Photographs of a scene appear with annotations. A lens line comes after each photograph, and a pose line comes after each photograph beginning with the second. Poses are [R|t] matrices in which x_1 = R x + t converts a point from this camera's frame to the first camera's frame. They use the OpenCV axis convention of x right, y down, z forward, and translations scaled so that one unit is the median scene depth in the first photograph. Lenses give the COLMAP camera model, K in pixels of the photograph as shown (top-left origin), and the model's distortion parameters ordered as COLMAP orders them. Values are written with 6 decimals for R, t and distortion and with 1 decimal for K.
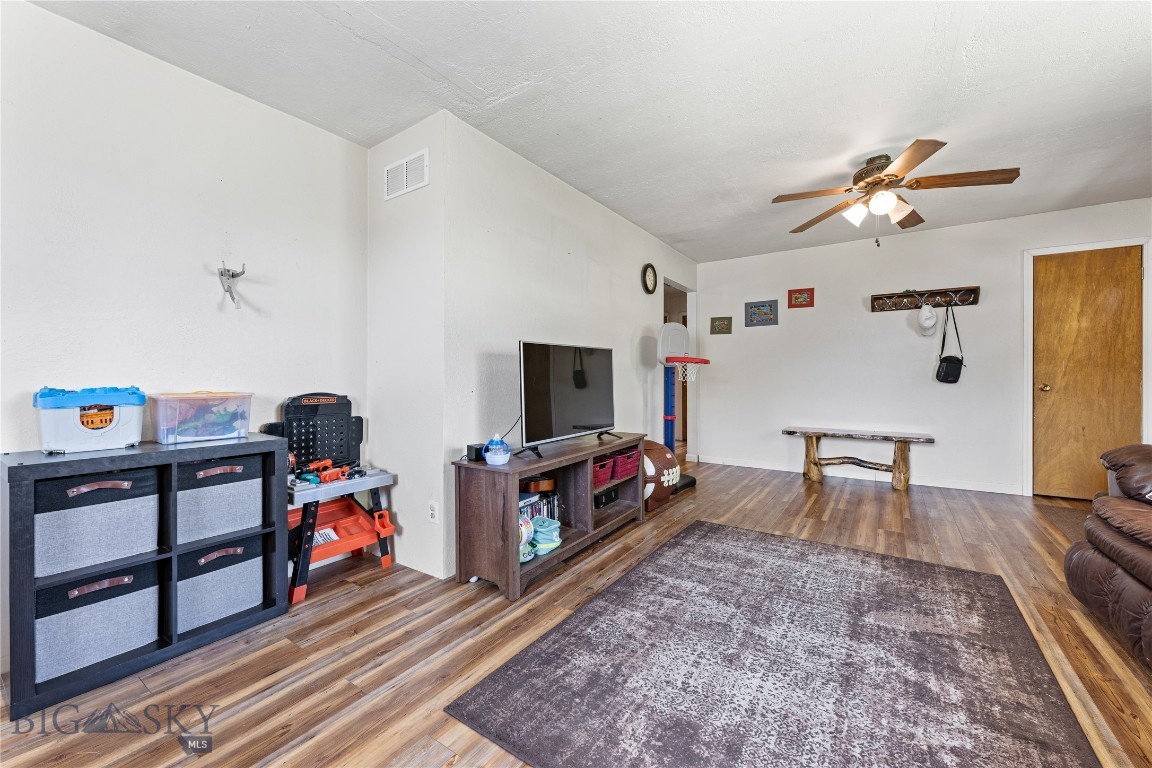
lens RADIAL K [[463.9, 0, 572.9], [0, 463.9, 380.4], [0, 0, 1]] dist [-0.001722, 0.000297]
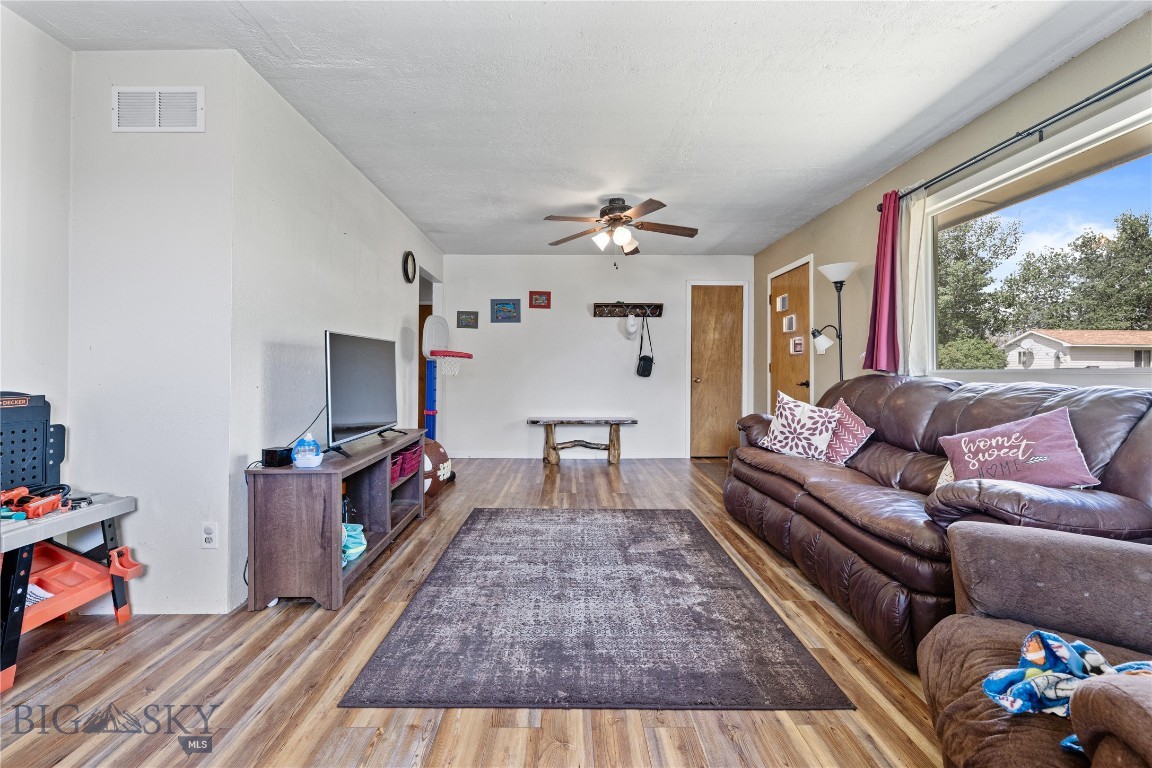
lens RADIAL K [[529.7, 0, 574.7], [0, 529.7, 376.7], [0, 0, 1]] dist [0.001210, -0.000536]
pose [[0.812803, -0.001514, 0.582537, -0.313363], [-0.000487, 0.999995, 0.003278, 0.001389], [-0.582539, -0.002948, 0.812798, -0.126931]]
